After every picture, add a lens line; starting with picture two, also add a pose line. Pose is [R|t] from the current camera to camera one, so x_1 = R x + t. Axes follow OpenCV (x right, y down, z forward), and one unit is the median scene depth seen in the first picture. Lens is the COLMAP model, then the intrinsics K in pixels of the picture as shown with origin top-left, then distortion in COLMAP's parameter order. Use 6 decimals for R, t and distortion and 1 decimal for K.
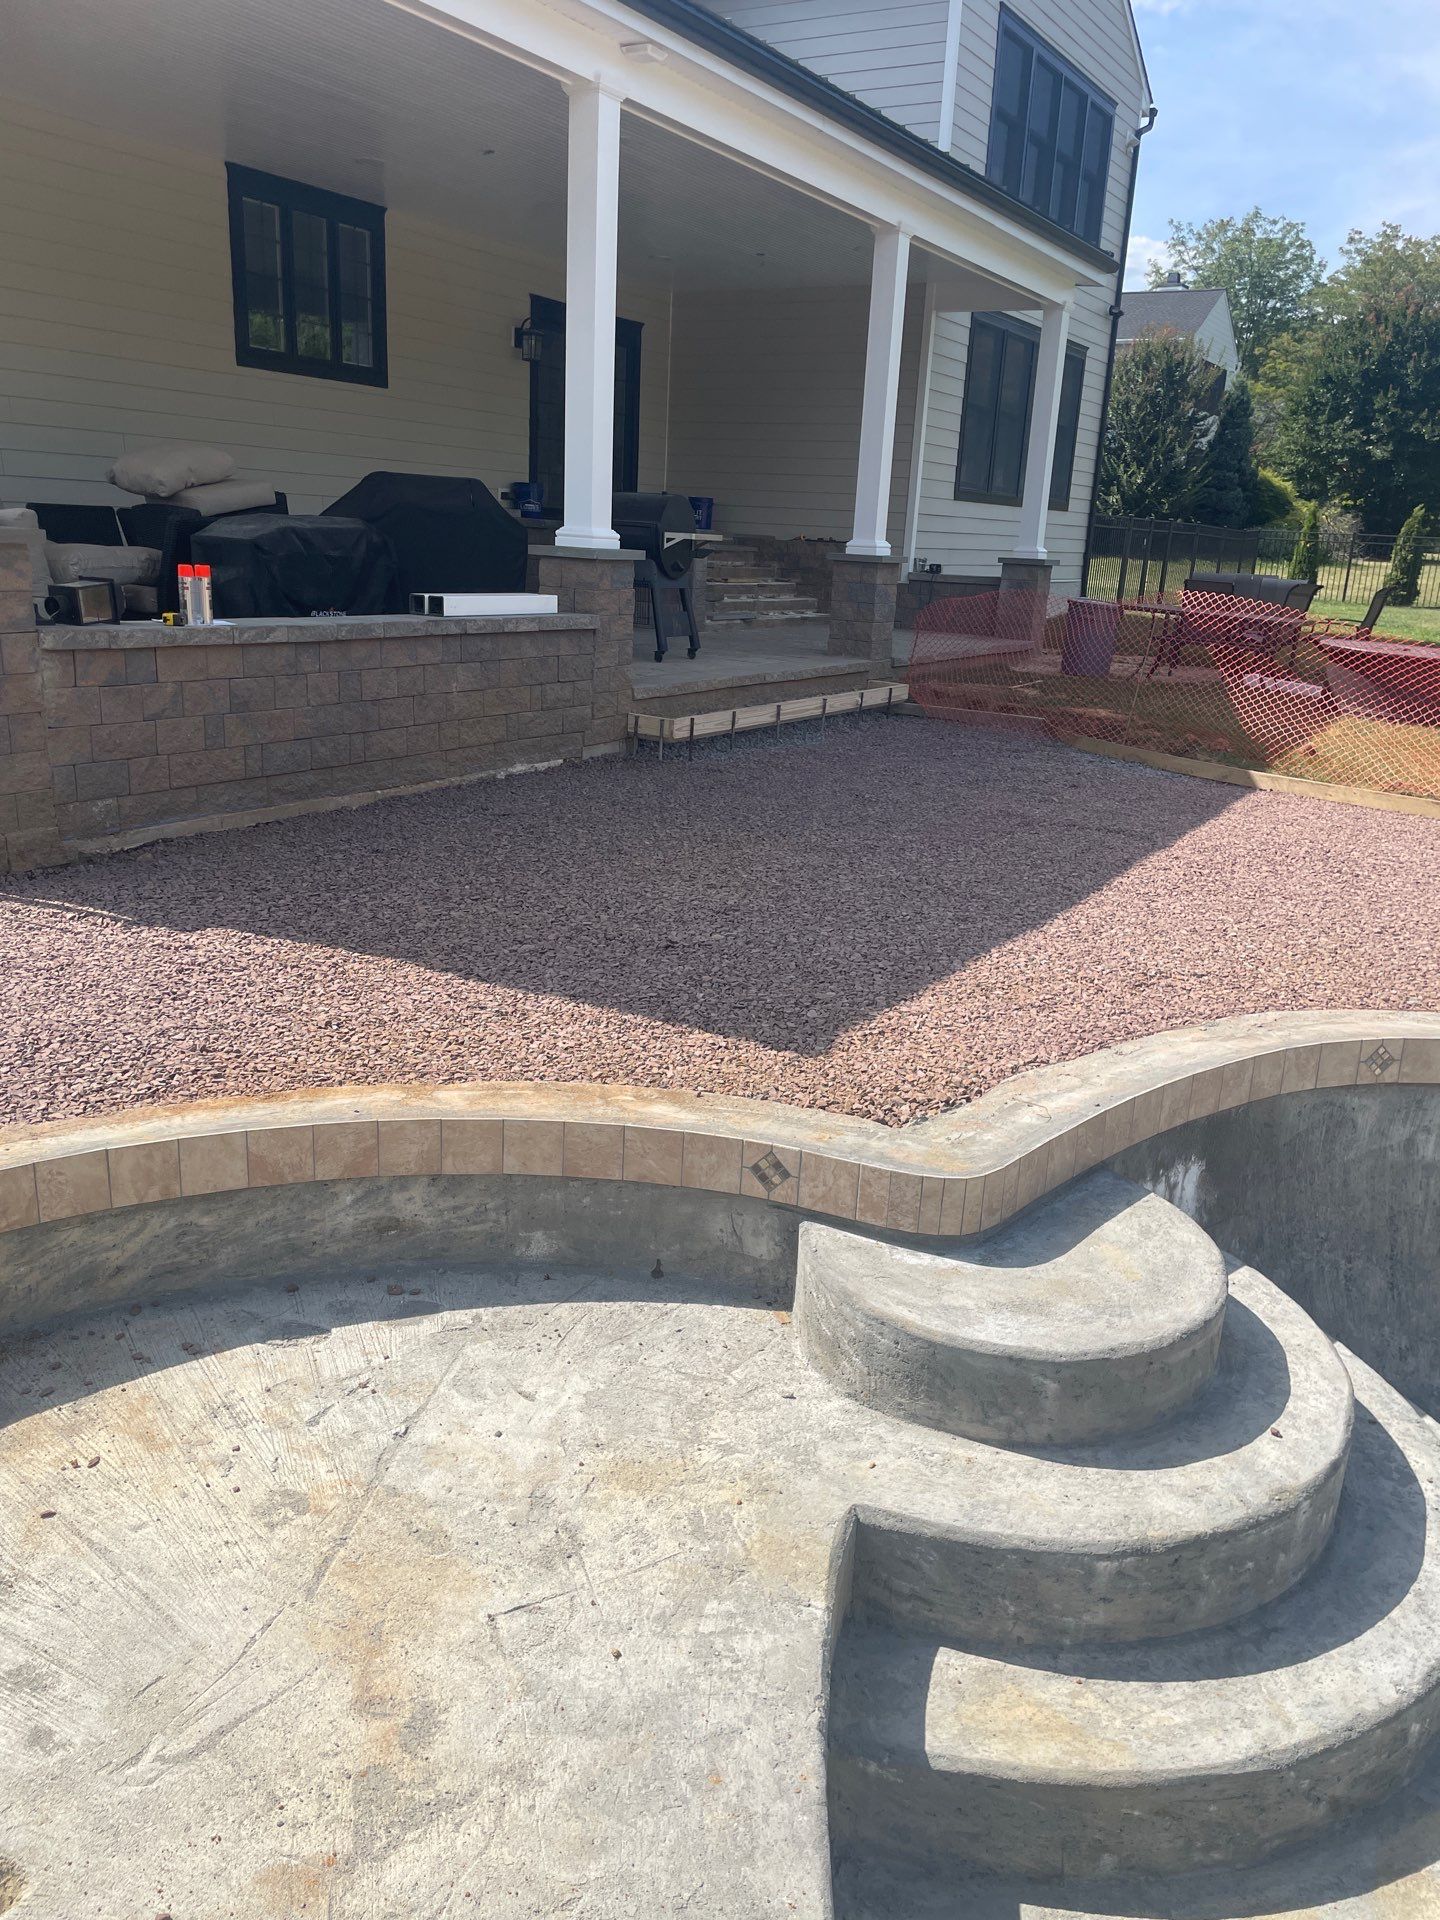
lens RADIAL K [[1485.7, 0, 715.6], [0, 1485.7, 978.2], [0, 0, 1]] dist [0.065543, -0.073017]
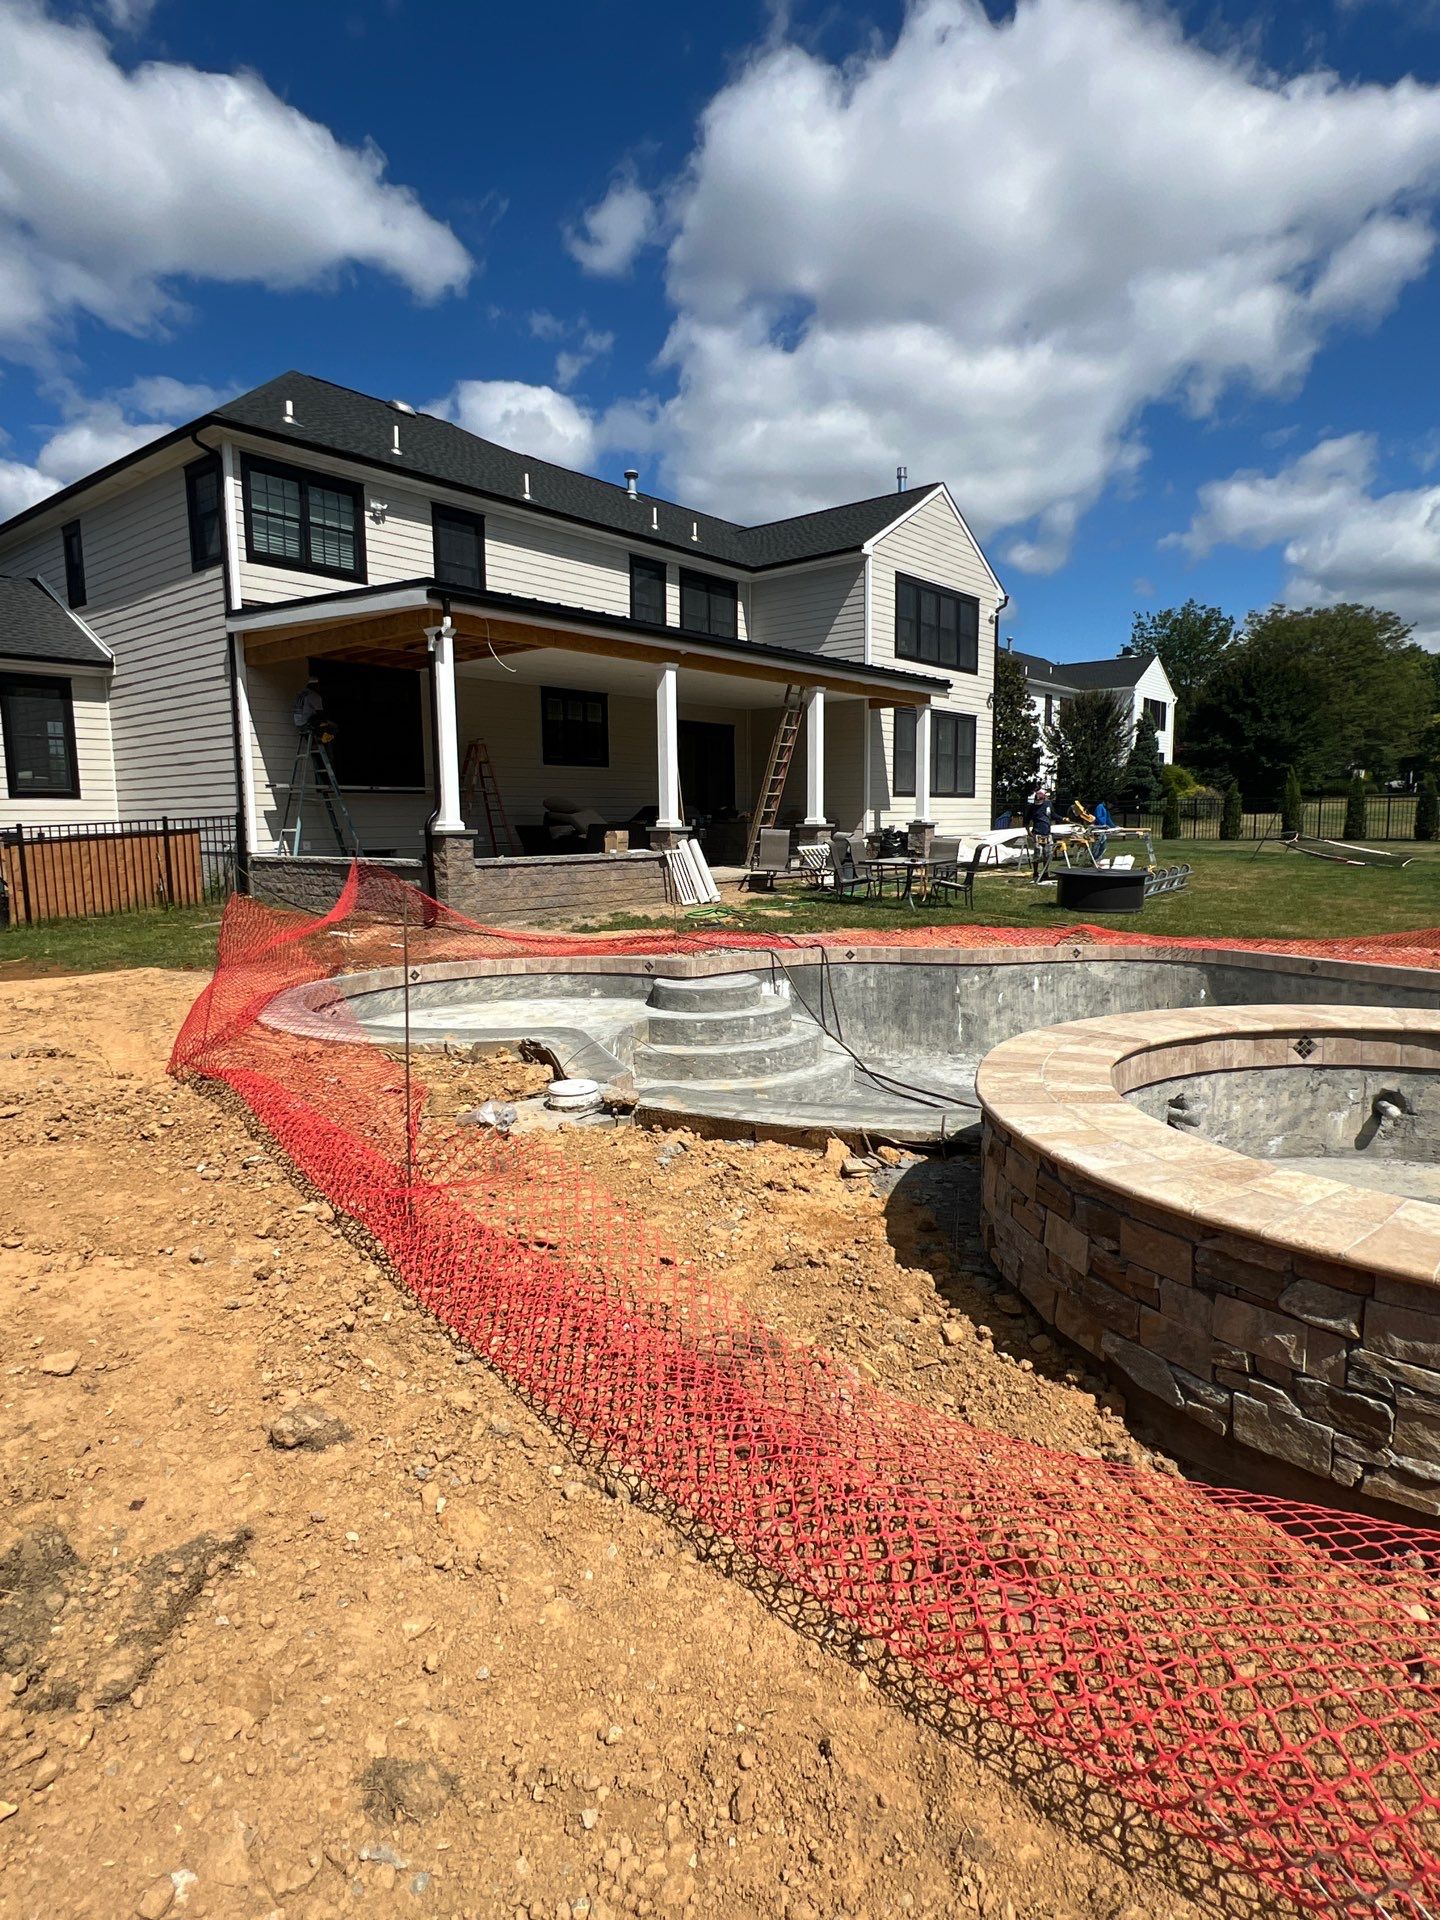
lens RADIAL K [[1104.1, 0, 722.4], [0, 1104.1, 964.7], [0, 0, 1]] dist [-0.024553, -0.000264]
pose [[0.986615, -0.040757, -0.157890, 0.279175], [0.014149, 0.986005, -0.166112, 0.246749], [0.162450, 0.161654, 0.973385, -0.746380]]
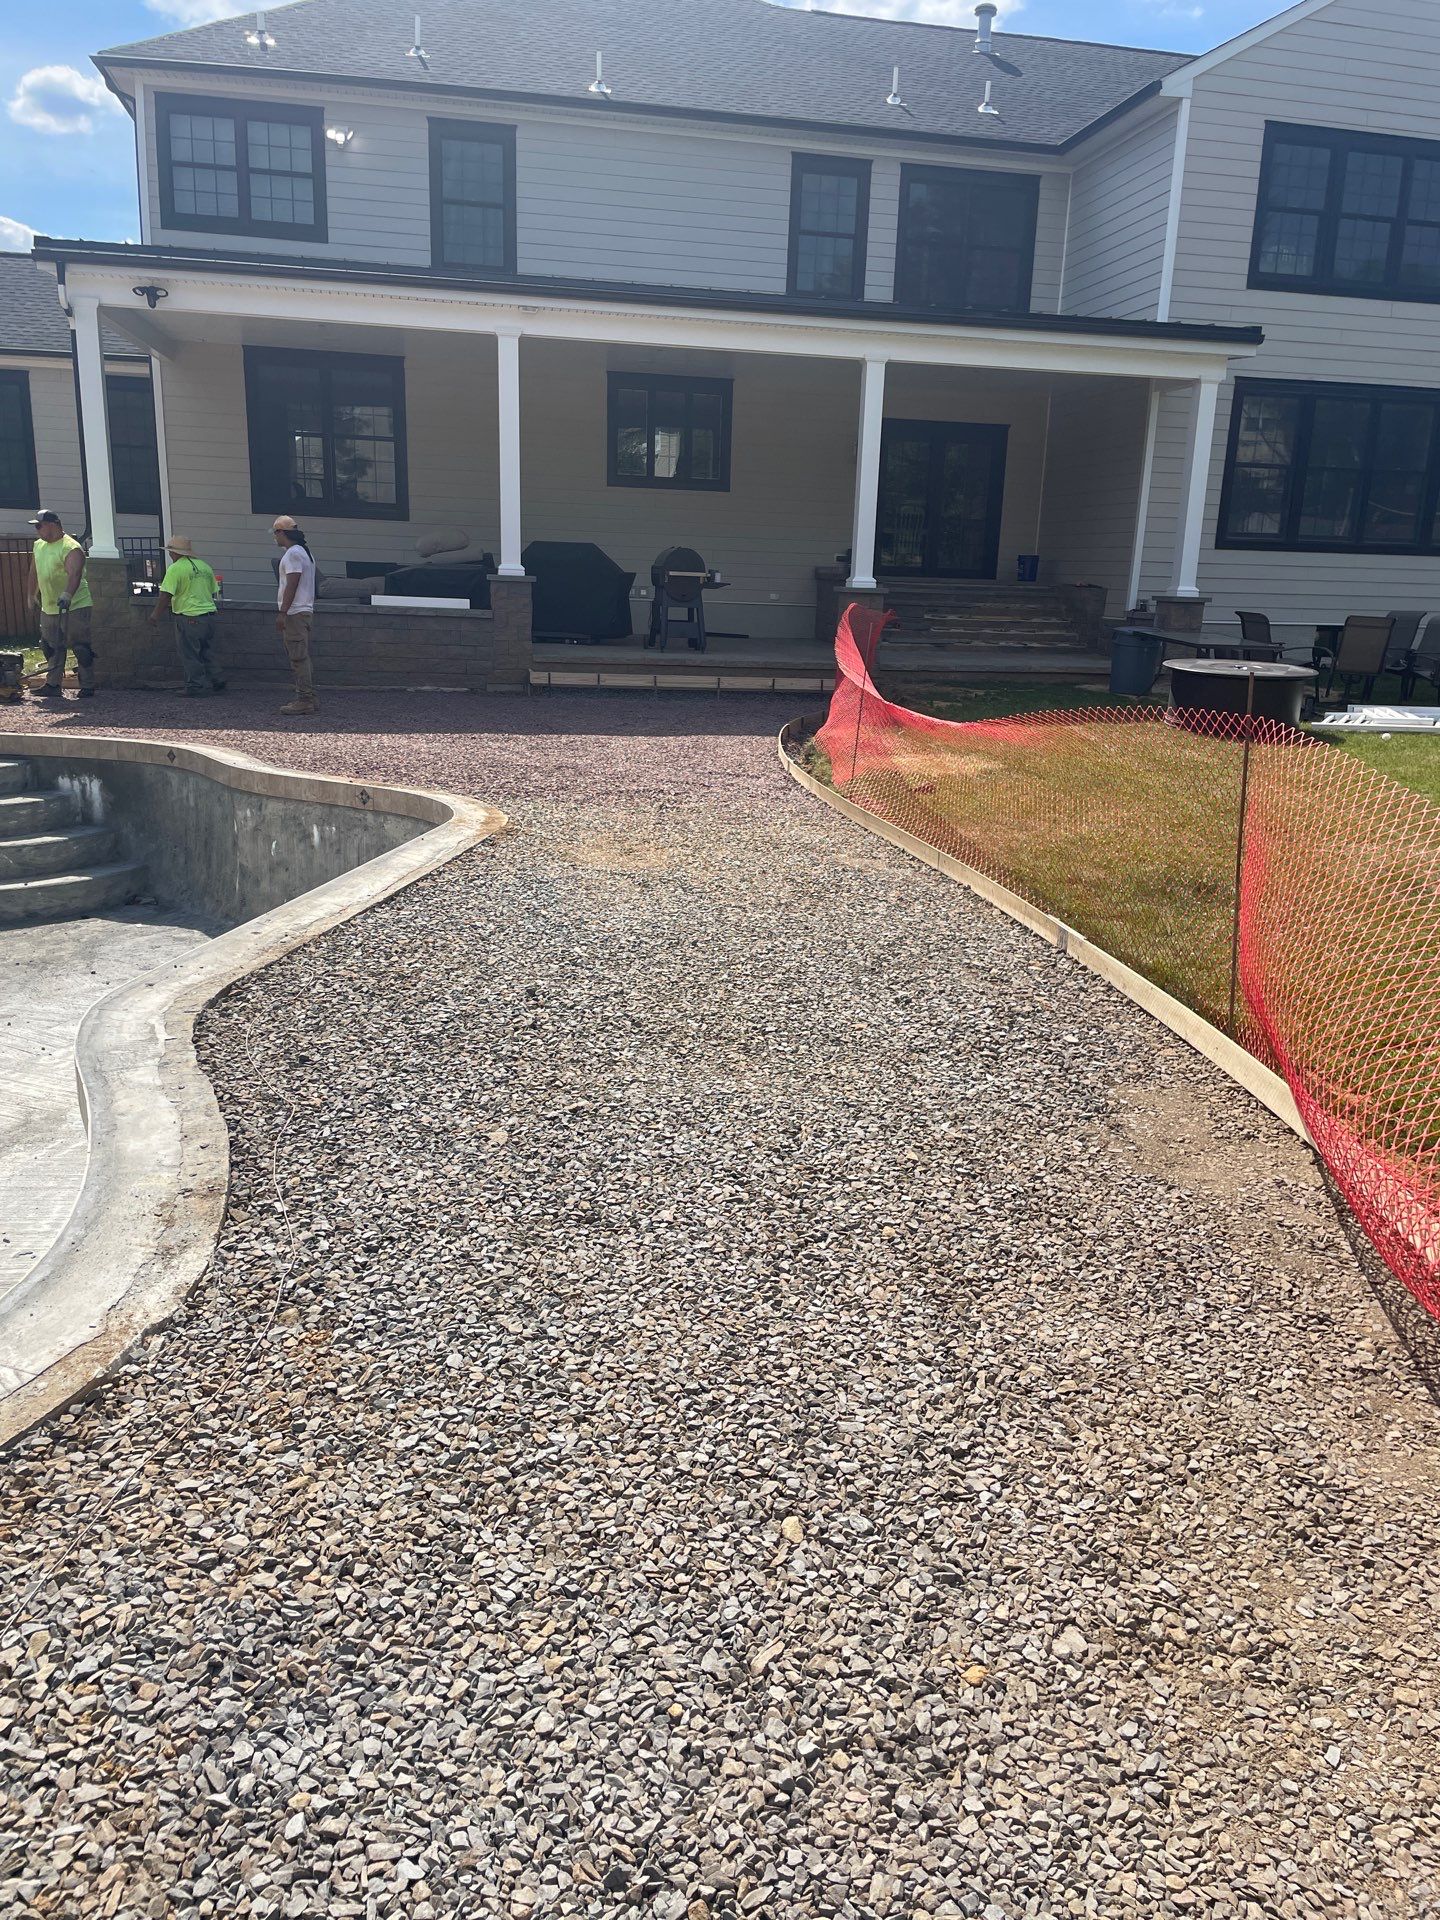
lens RADIAL K [[1508.8, 0, 740.7], [0, 1508.8, 972.0], [0, 0, 1]] dist [0.048109, -0.063207]
pose [[0.656515, 0.167454, -0.735491, 1.448580], [-0.218961, 0.975370, 0.026620, 0.064160], [0.721834, 0.143567, 0.677011, 0.037508]]
